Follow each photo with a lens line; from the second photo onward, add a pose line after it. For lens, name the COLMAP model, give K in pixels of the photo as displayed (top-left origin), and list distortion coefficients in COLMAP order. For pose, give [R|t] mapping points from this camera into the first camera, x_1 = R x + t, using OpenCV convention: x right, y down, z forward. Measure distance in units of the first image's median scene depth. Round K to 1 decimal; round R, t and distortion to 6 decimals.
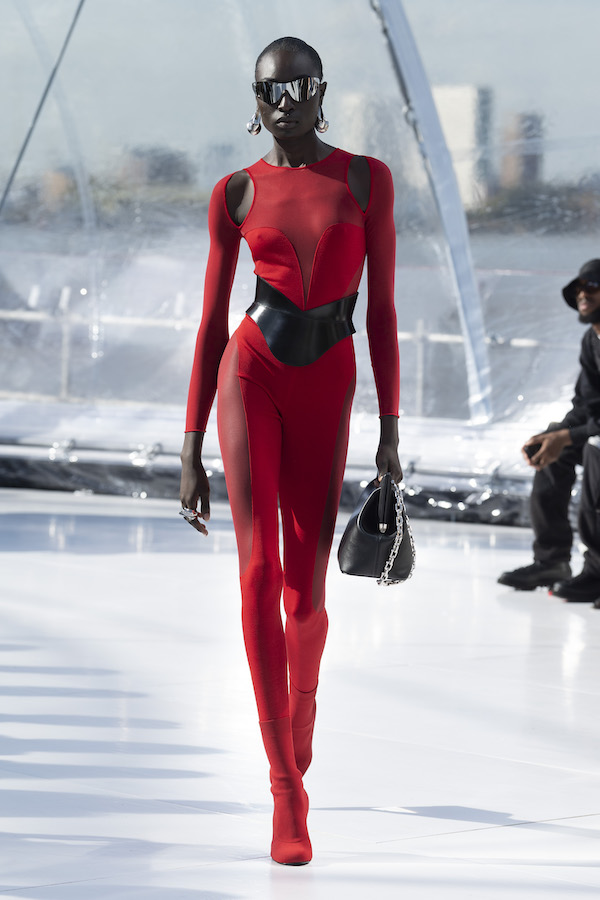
lens RADIAL K [[3993.2, 0, 300.0], [0, 3993.2, 450.0], [0, 0, 1]] dist [-0.162042, 1.872223]
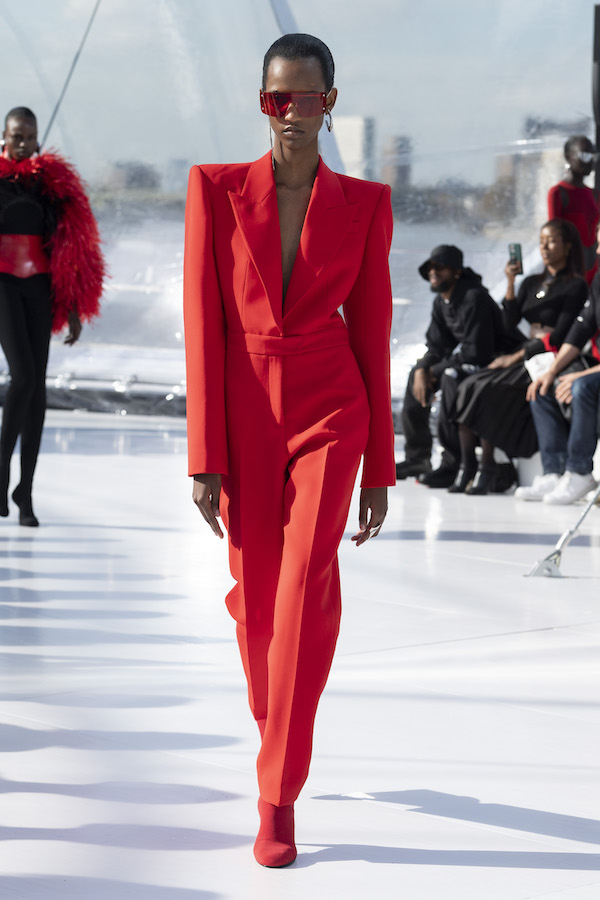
lens RADIAL K [[2962.3, 0, 300.0], [0, 2962.3, 450.0], [0, 0, 1]] dist [0.034726, -2.573838]
pose [[0.999691, -0.005029, 0.024349, -0.003105], [0.004430, 0.999688, 0.024584, -0.000693], [-0.024466, -0.024468, 0.999401, -0.031213]]
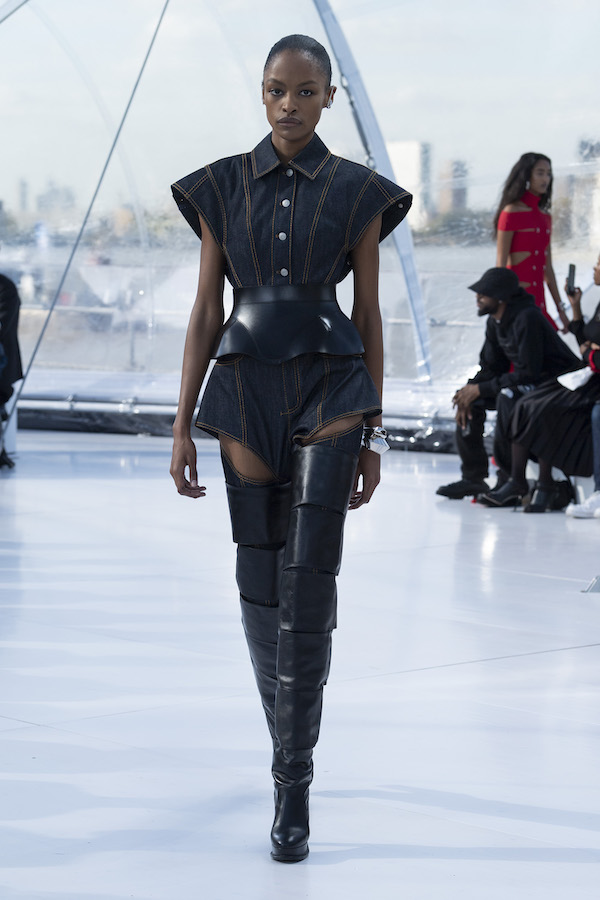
lens RADIAL K [[2597.4, 0, 300.0], [0, 2597.4, 450.0], [0, 0, 1]] dist [-0.063614, -0.037798]
pose [[0.999828, -0.018356, 0.002563, -0.001590], [0.018308, 0.999678, 0.017598, 0.000823], [-0.002886, -0.017548, 0.999842, 0.082276]]
